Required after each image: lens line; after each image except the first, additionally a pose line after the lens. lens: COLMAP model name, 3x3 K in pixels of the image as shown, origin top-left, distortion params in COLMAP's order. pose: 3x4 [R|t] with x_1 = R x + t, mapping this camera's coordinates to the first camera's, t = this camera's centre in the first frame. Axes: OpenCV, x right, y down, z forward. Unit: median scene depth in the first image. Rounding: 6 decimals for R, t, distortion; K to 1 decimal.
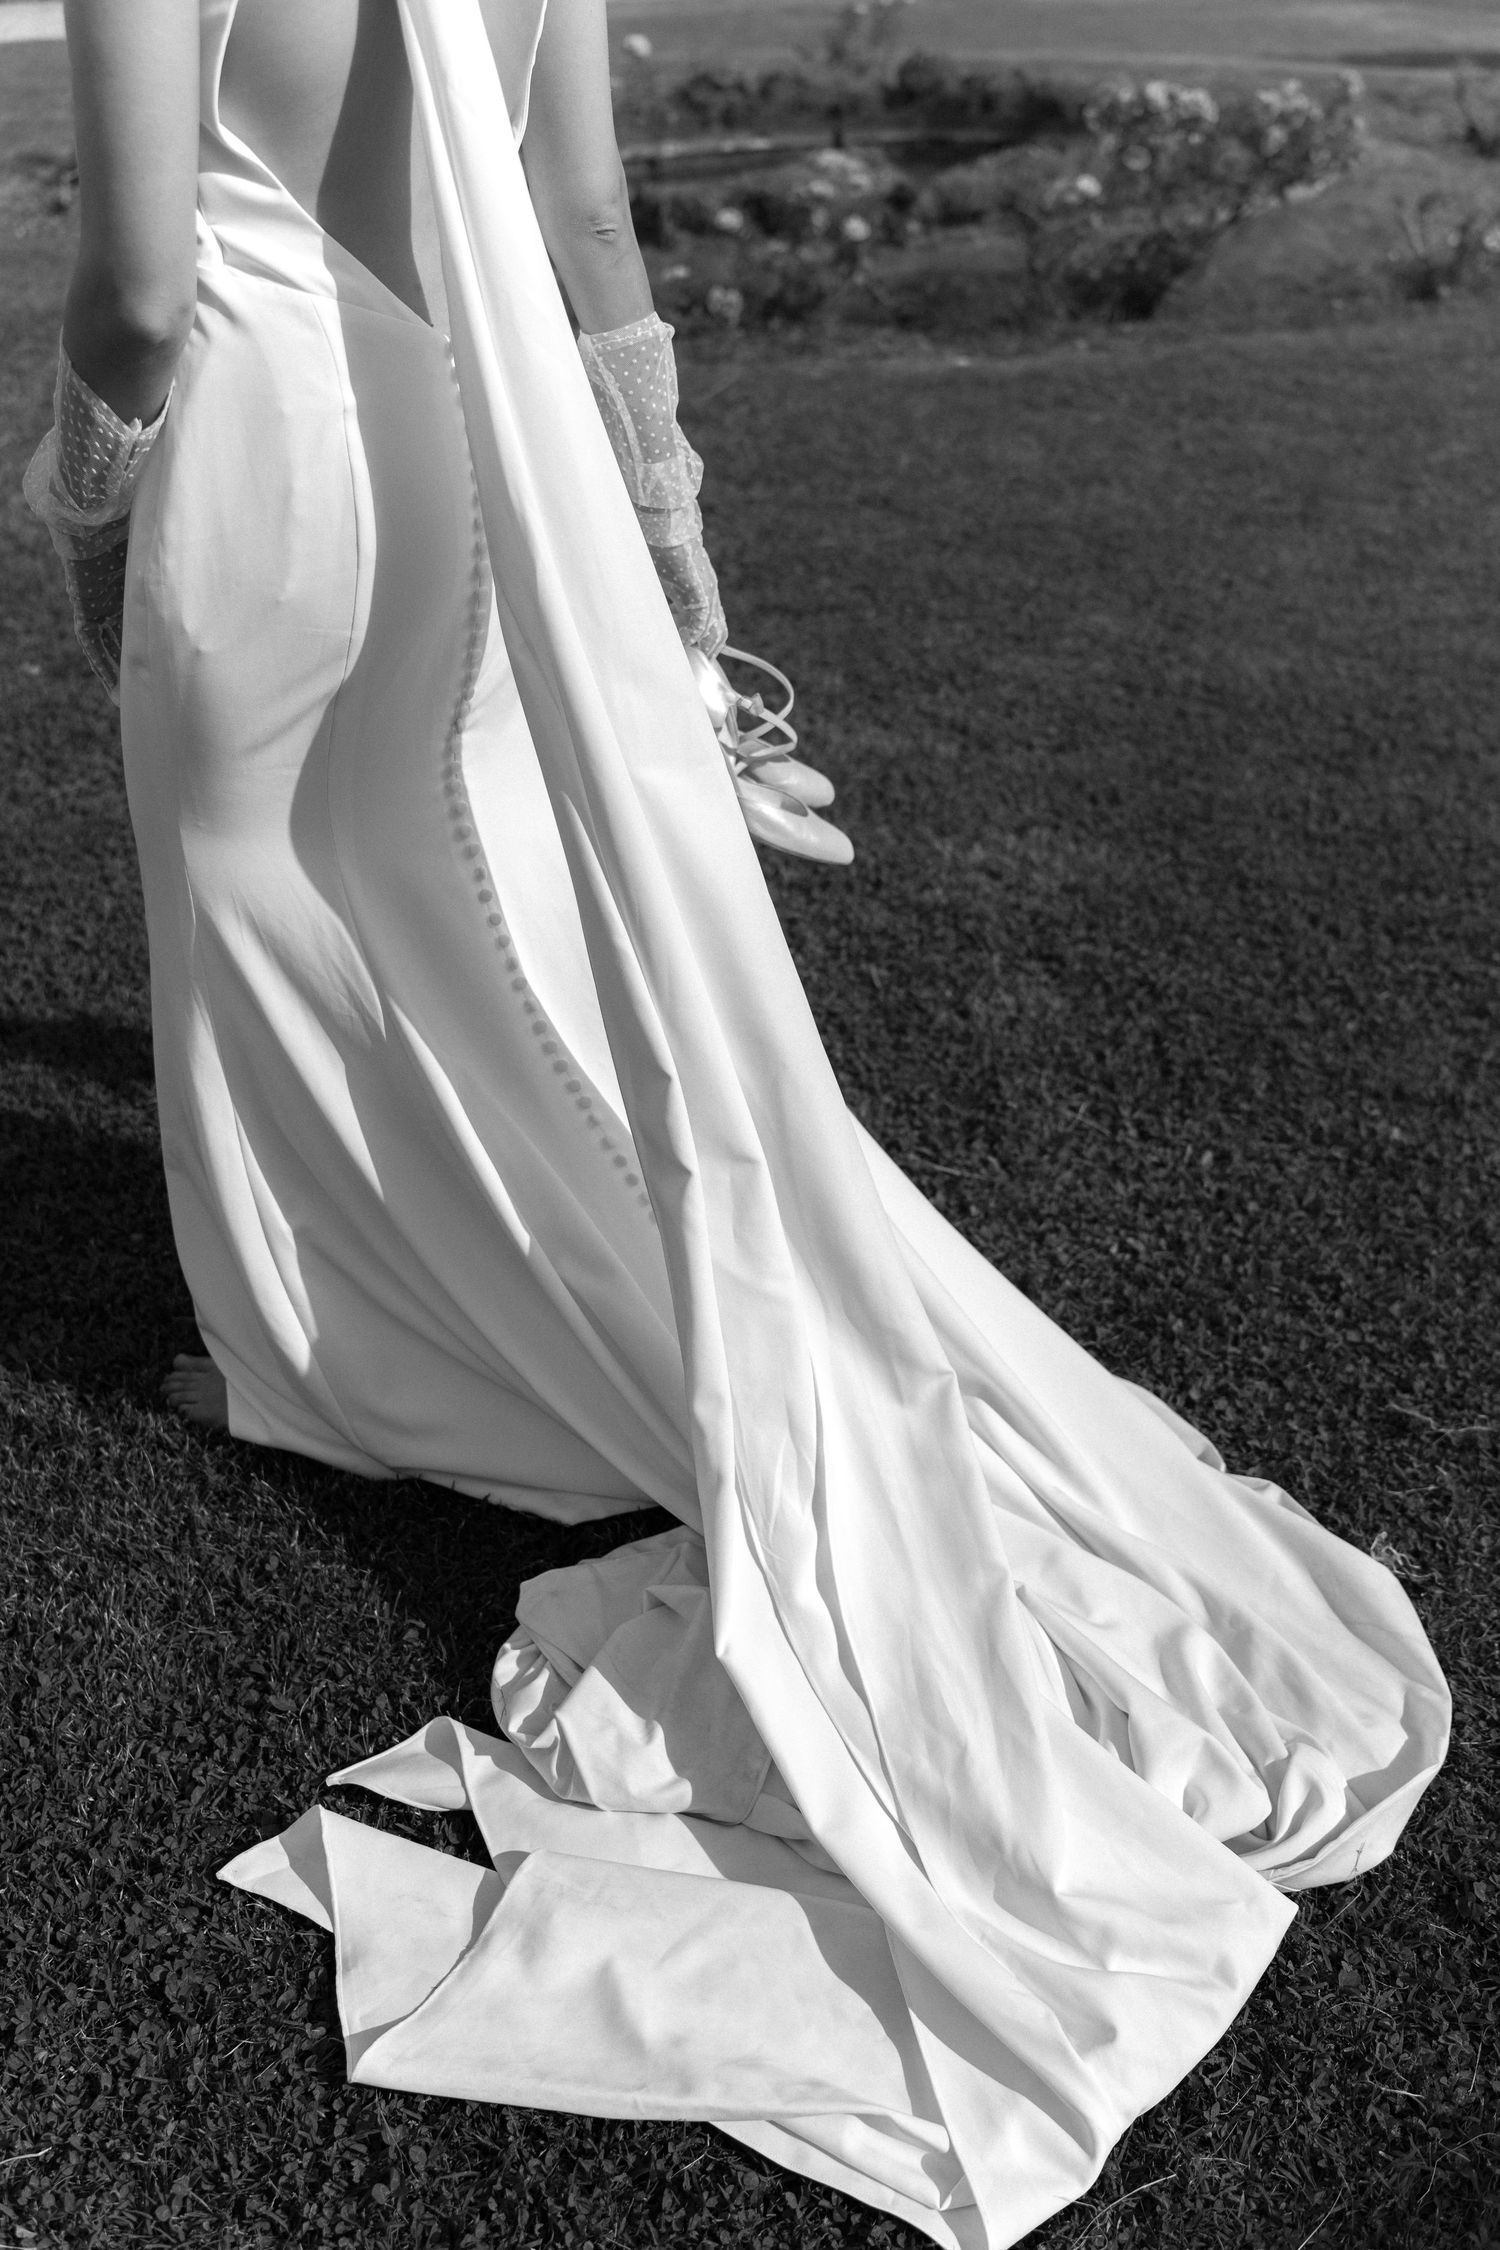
lens RADIAL K [[2134.8, 0, 750.0], [0, 2134.8, 1125.0], [0, 0, 1]] dist [0.002770, -0.003777]
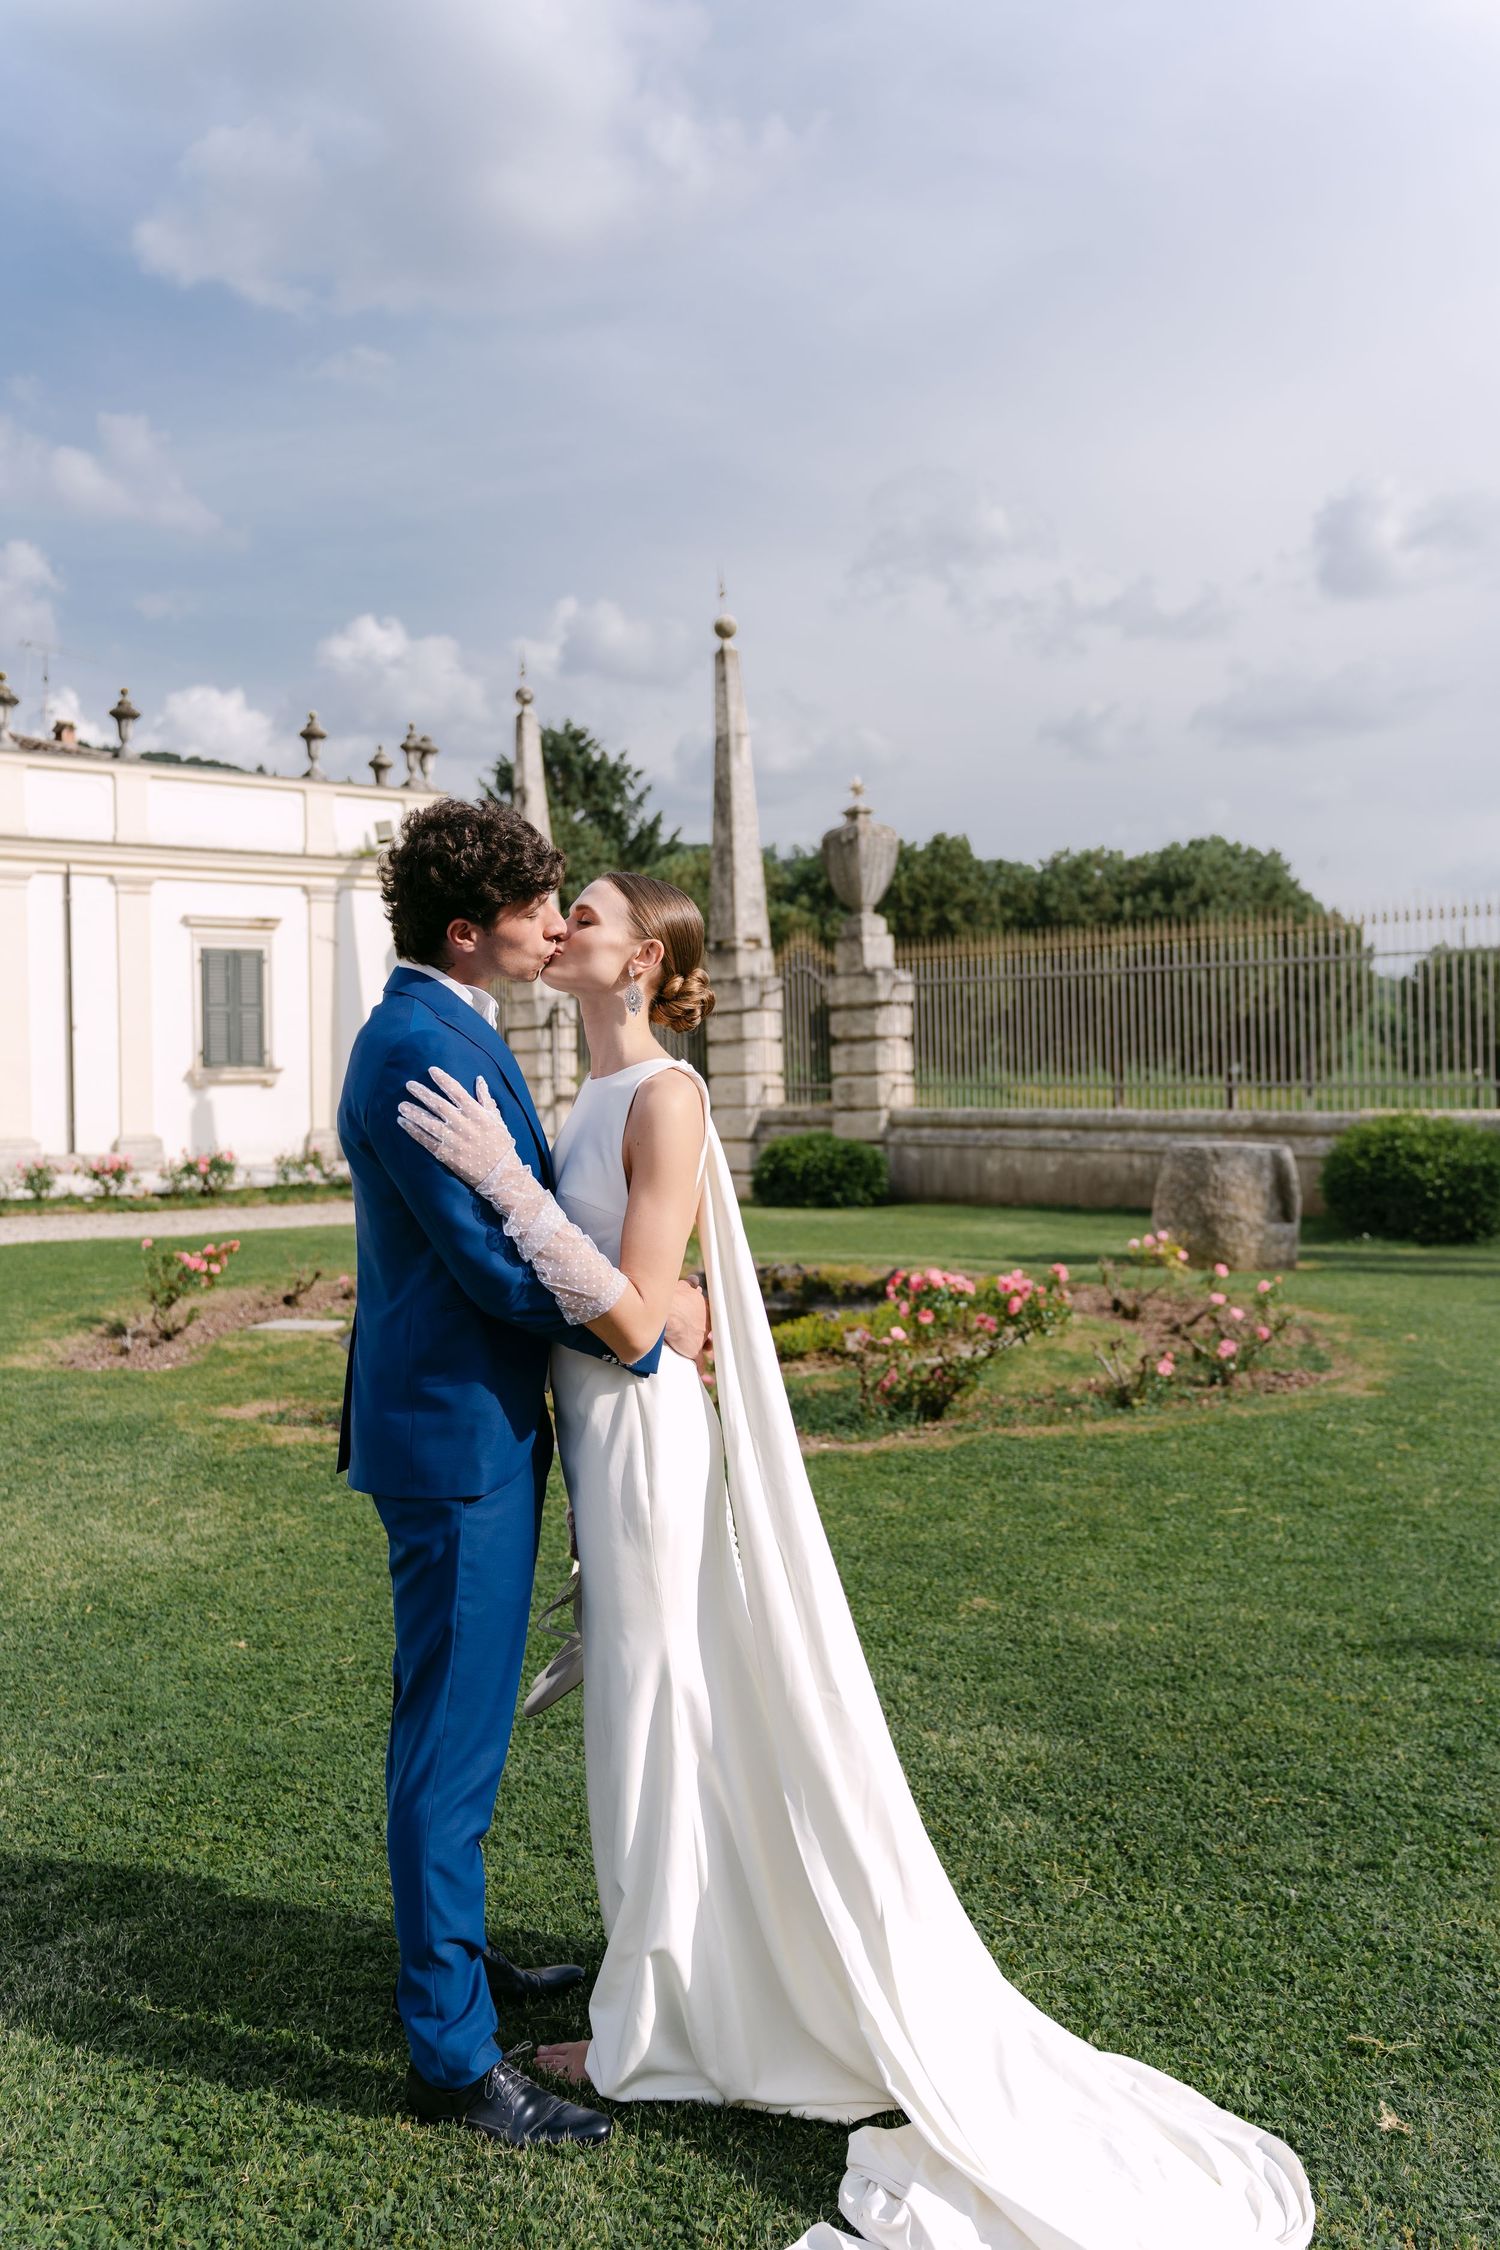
lens RADIAL K [[1716.0, 0, 690.8], [0, 1716.0, 1062.5], [0, 0, 1]] dist [0.002042, 0.000663]
pose [[0.997638, 0.012458, 0.067545, -0.215523], [0.026296, 0.839209, -0.543173, 0.159376], [-0.063452, 0.543666, 0.836899, -0.320077]]
